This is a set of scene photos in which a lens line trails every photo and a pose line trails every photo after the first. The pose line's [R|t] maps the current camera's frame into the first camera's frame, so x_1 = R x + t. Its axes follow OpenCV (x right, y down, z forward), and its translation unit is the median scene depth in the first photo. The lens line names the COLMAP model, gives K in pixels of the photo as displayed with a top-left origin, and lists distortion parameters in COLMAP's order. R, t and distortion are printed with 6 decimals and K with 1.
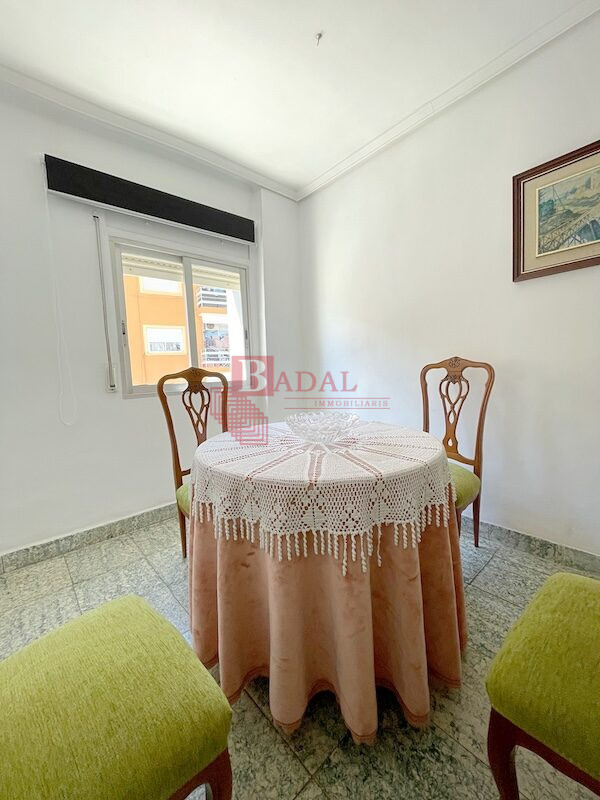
lens RADIAL K [[320.1, 0, 299.0], [0, 320.1, 399.1], [0, 0, 1]] dist [-0.004234, 0.000090]
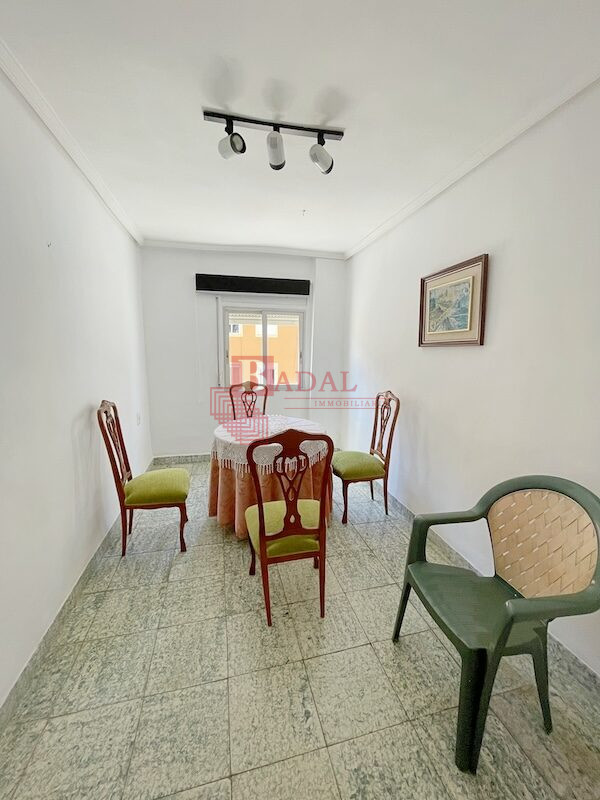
lens RADIAL K [[320.1, 0, 300.2], [0, 320.1, 397.9], [0, 0, 1]] dist [-0.004234, 0.000090]
pose [[0.881470, 0.121135, -0.456440, 0.824547], [-0.090325, 0.991944, 0.088817, -0.198026], [0.463522, -0.037061, 0.885310, -0.545549]]
